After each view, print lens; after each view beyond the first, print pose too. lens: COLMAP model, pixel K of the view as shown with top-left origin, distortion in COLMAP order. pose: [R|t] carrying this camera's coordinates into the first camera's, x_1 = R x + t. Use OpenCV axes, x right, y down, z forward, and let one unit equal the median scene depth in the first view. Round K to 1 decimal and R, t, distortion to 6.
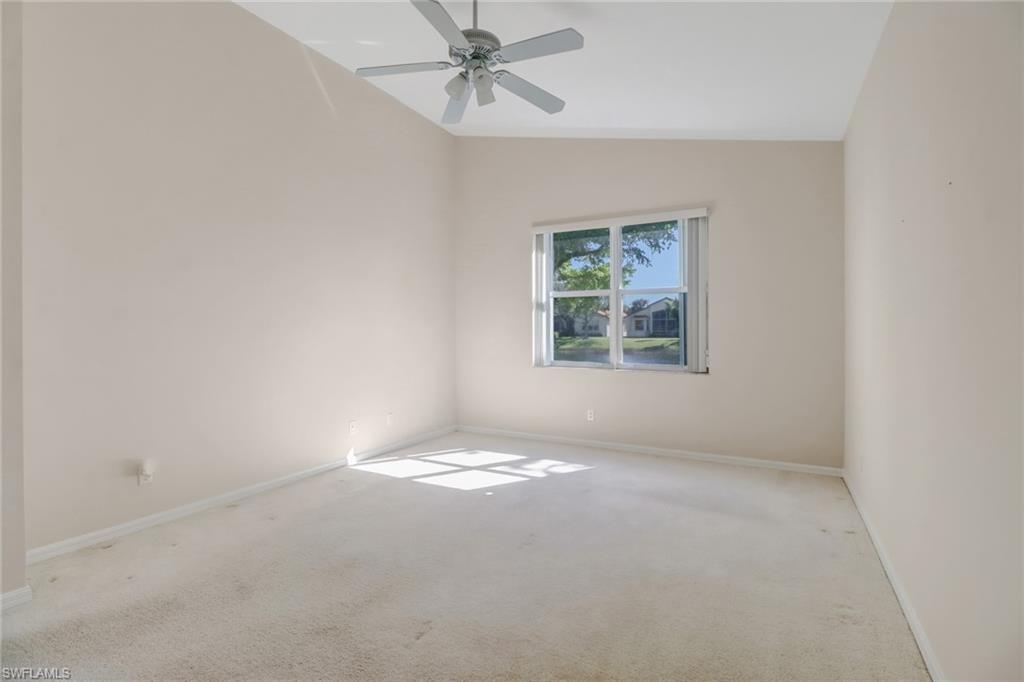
lens RADIAL K [[480.3, 0, 509.3], [0, 480.3, 329.0], [0, 0, 1]] dist [-0.006783, -0.000354]
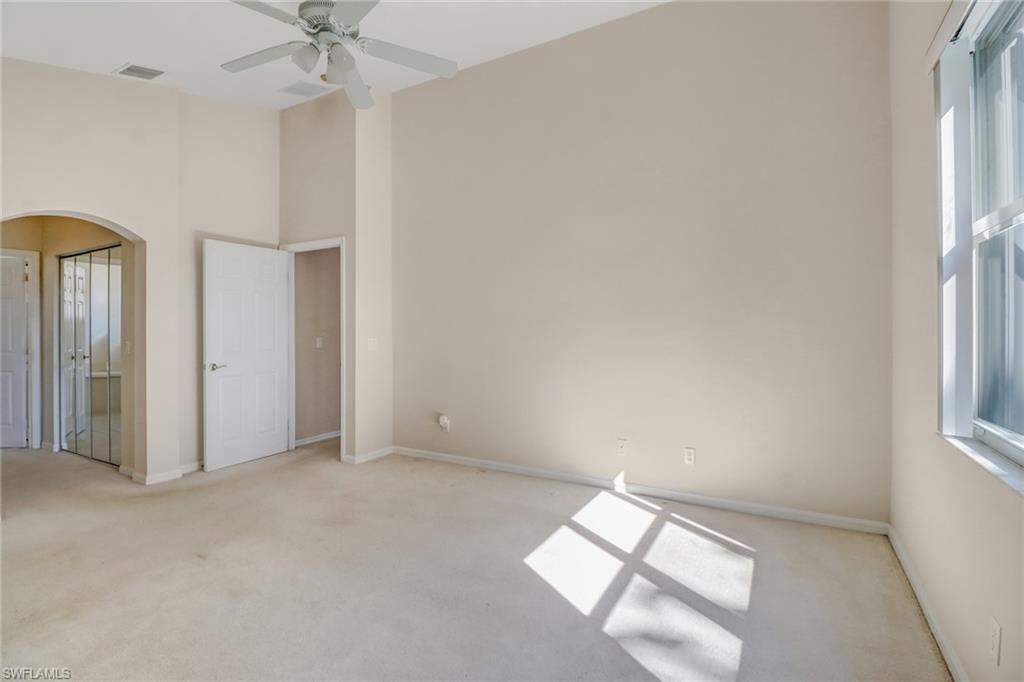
lens RADIAL K [[480.3, 0, 509.3], [0, 480.3, 329.0], [0, 0, 1]] dist [-0.006783, -0.000354]
pose [[-0.015573, 0.002327, -0.999876, 0.507077], [0.001282, 0.999997, 0.002307, -0.000815], [0.999878, -0.001246, -0.015575, 0.832403]]
